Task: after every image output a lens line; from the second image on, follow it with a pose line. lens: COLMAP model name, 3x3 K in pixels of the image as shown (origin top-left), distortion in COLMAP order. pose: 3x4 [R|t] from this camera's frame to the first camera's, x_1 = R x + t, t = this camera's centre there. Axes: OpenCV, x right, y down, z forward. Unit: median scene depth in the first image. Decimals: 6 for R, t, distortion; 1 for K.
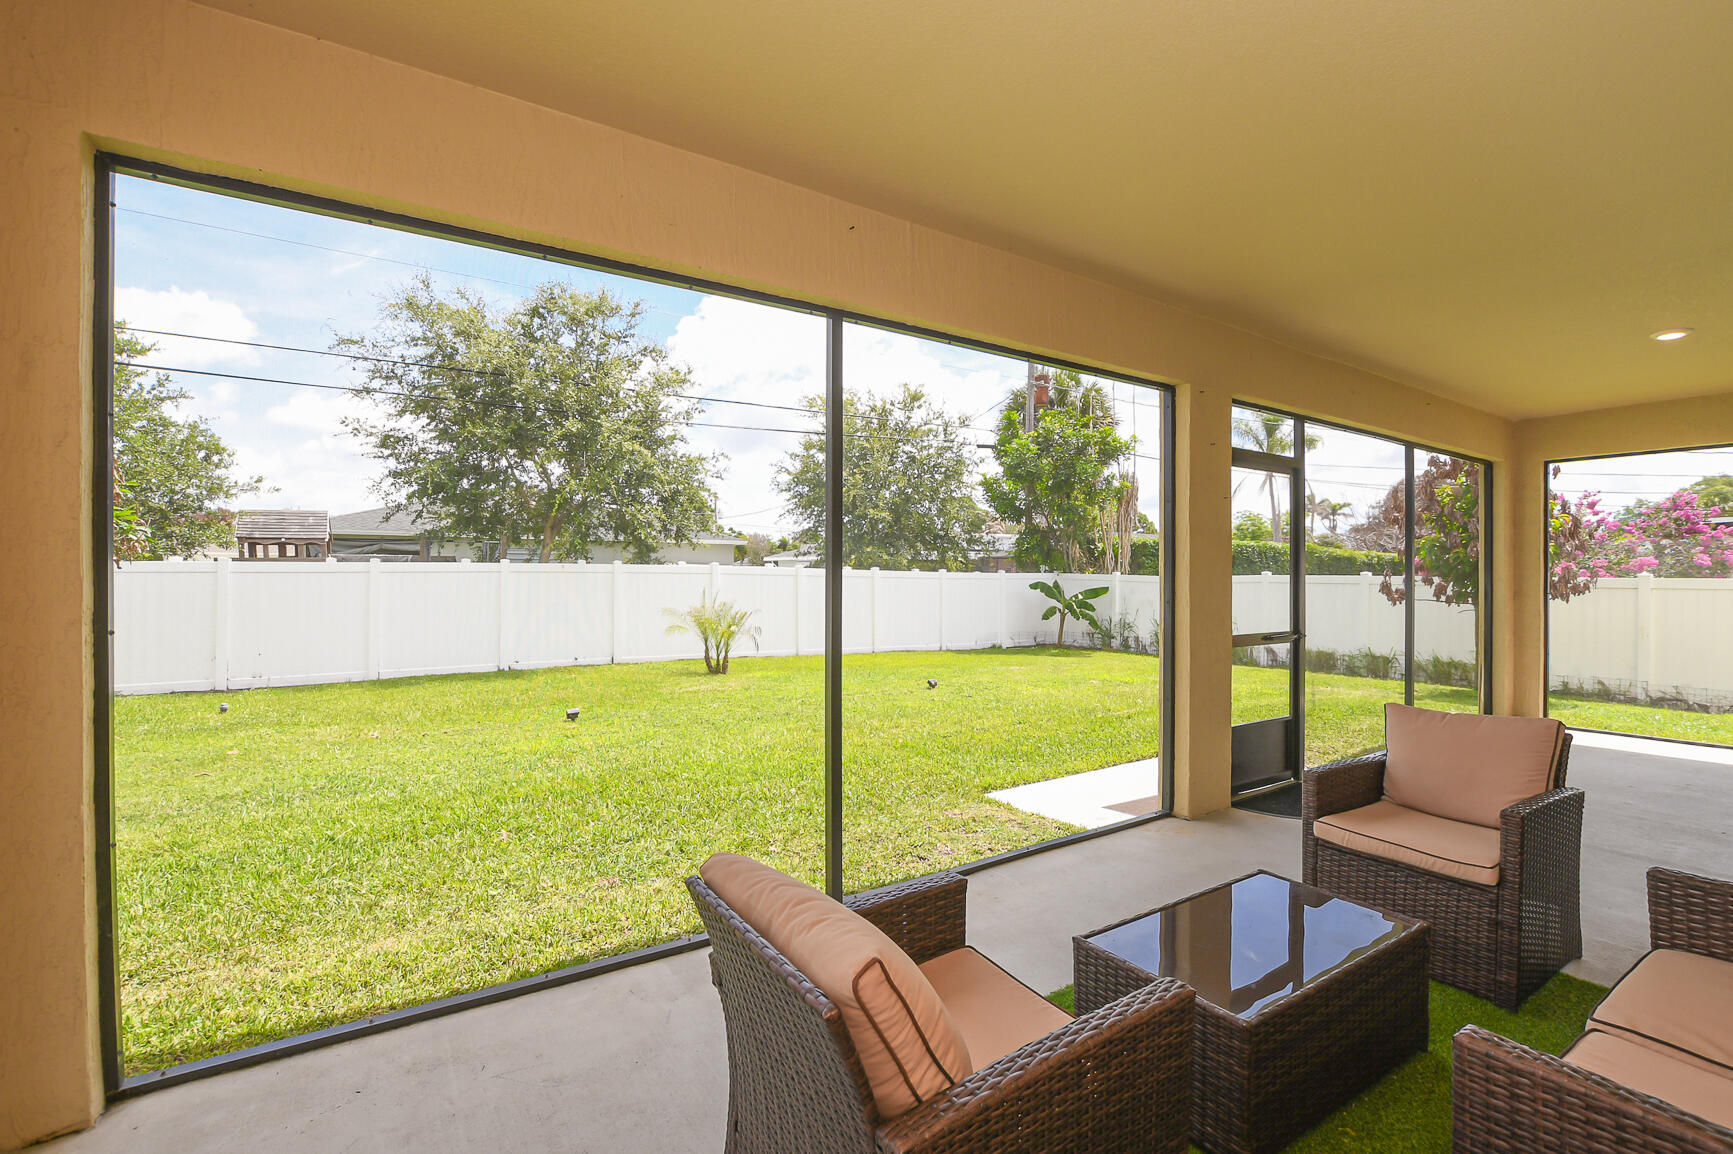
lens RADIAL K [[769.9, 0, 865.5], [0, 769.9, 577.7], [0, 0, 1]] dist [-0.002579, -0.000099]
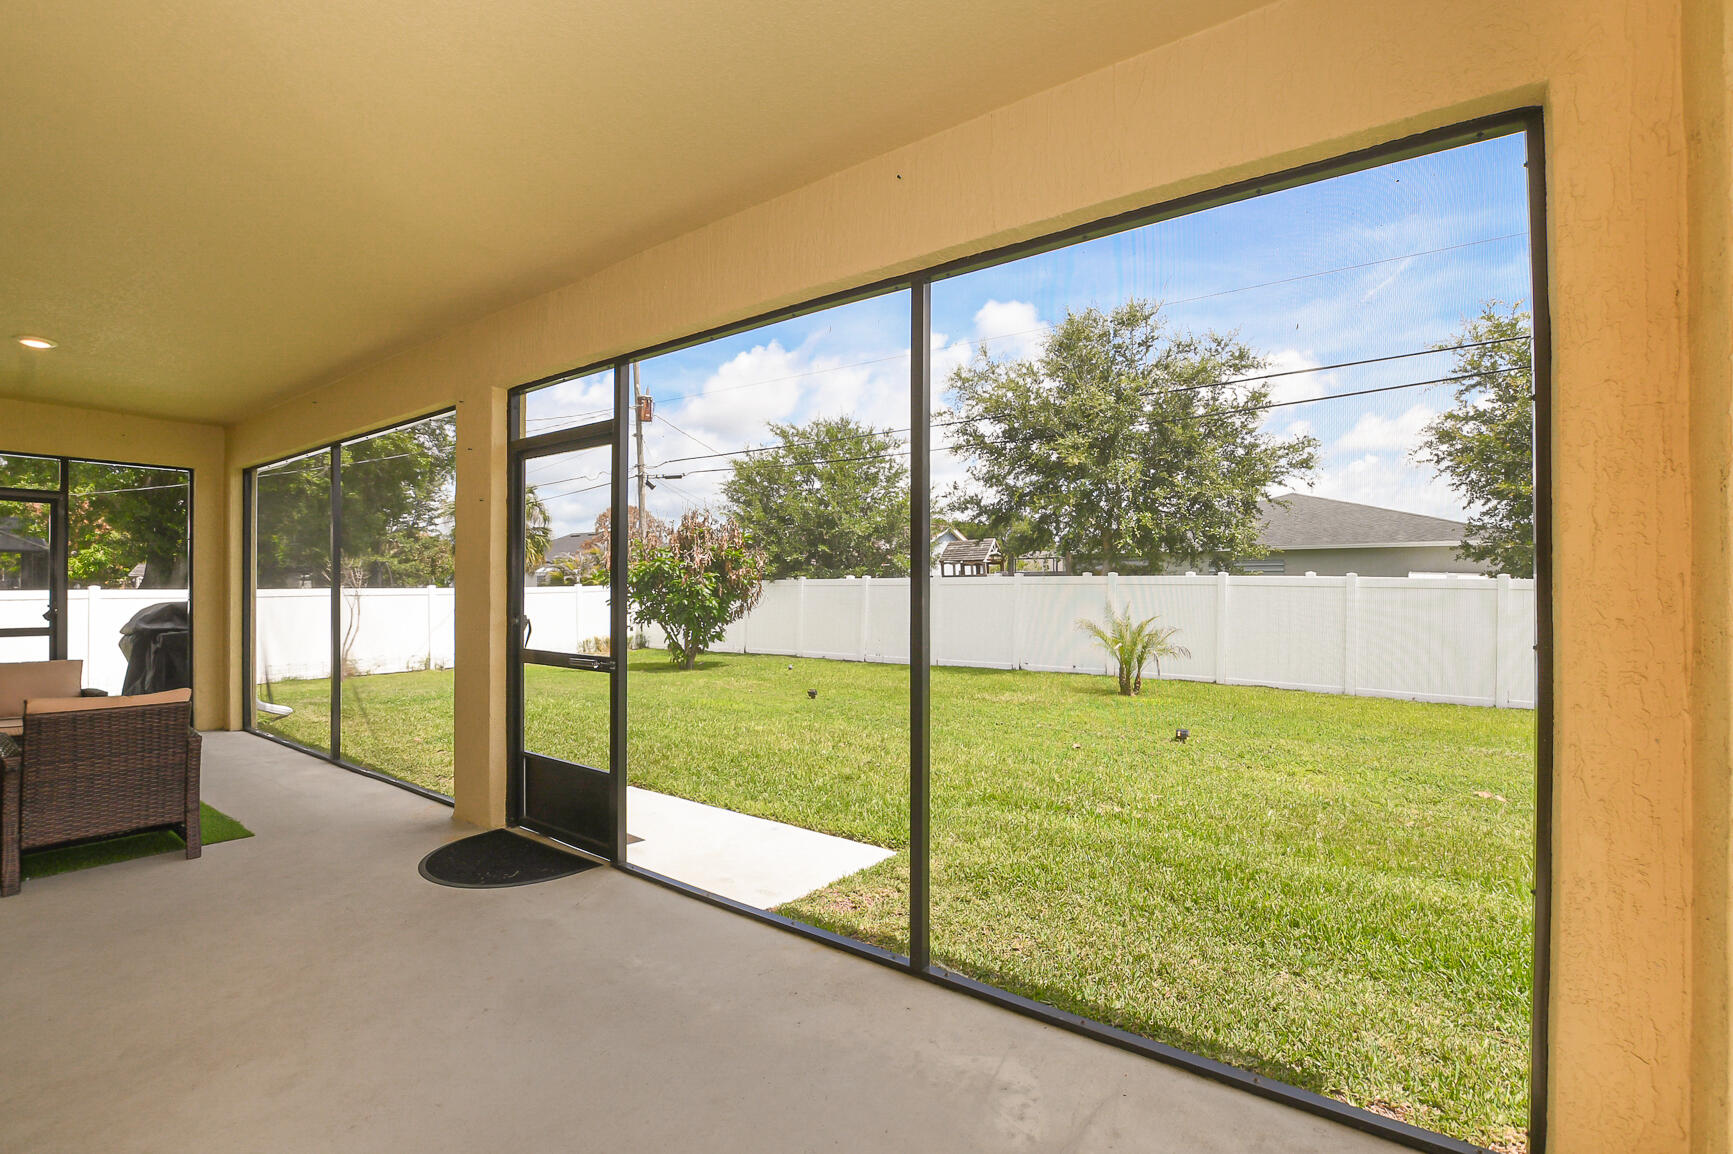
lens RADIAL K [[769.9, 0, 870.7], [0, 769.9, 584.9], [0, 0, 1]] dist [-0.002579, -0.000099]
pose [[0.357633, -0.006051, -0.933843, 0.537893], [0.000472, 0.999980, -0.006298, 0.001916], [0.933862, 0.001812, 0.357628, 0.391185]]
